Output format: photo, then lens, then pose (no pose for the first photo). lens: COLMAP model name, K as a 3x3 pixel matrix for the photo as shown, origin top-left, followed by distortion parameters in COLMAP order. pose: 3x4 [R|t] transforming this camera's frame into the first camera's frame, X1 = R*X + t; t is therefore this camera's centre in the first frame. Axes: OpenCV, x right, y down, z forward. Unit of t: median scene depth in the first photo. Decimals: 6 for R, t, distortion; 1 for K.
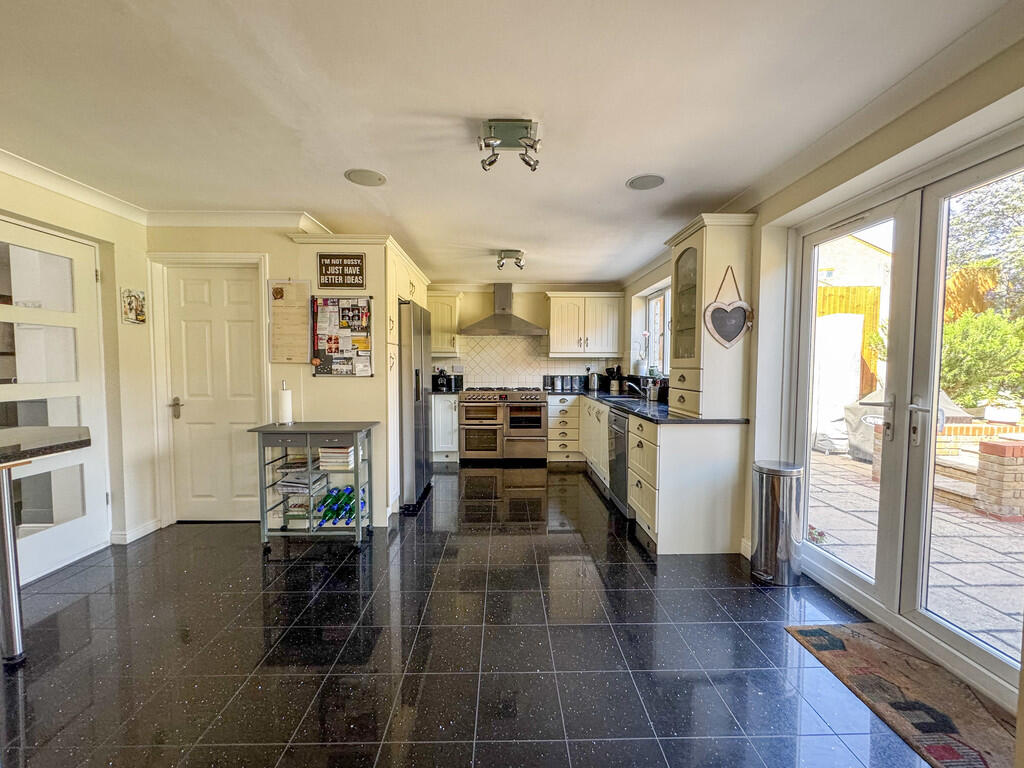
lens RADIAL K [[412.1, 0, 513.9], [0, 412.1, 385.5], [0, 0, 1]] dist [-0.002439, -0.000003]
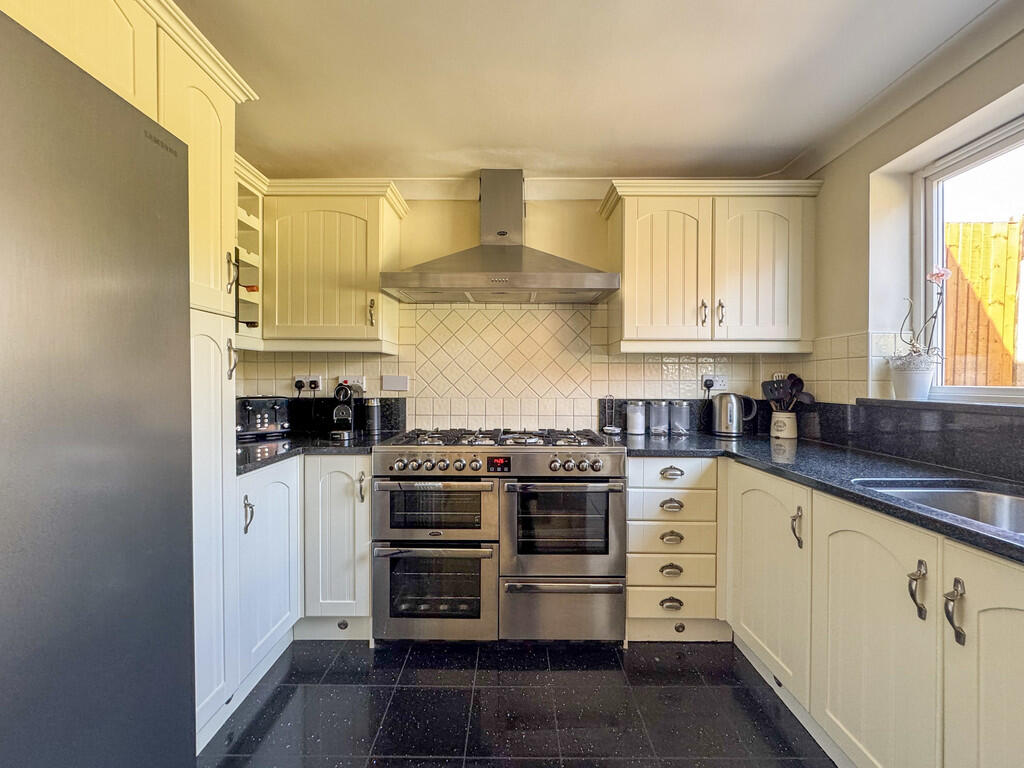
lens RADIAL K [[412.1, 0, 513.9], [0, 412.1, 385.5], [0, 0, 1]] dist [-0.002439, -0.000003]
pose [[0.999649, -0.000594, -0.026505, -0.003423], [-0.000554, 0.999062, -0.043304, -0.021125], [0.026506, 0.043303, 0.998710, 0.616365]]
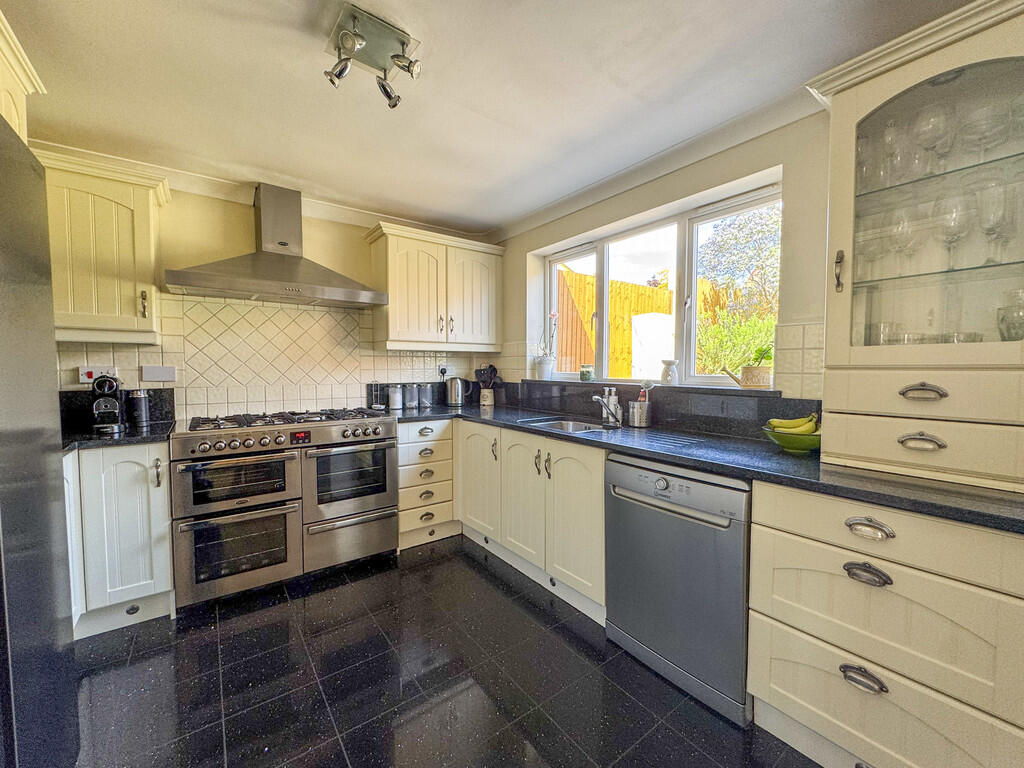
lens RADIAL K [[411.4, 0, 512.0], [0, 411.4, 384.0], [0, 0, 1]] dist [-0.003400, -0.000183]
pose [[0.813236, -0.028247, 0.581248, -0.090240], [0.032163, 0.999476, 0.003572, -0.021362], [-0.581044, 0.015789, 0.813719, 0.483193]]
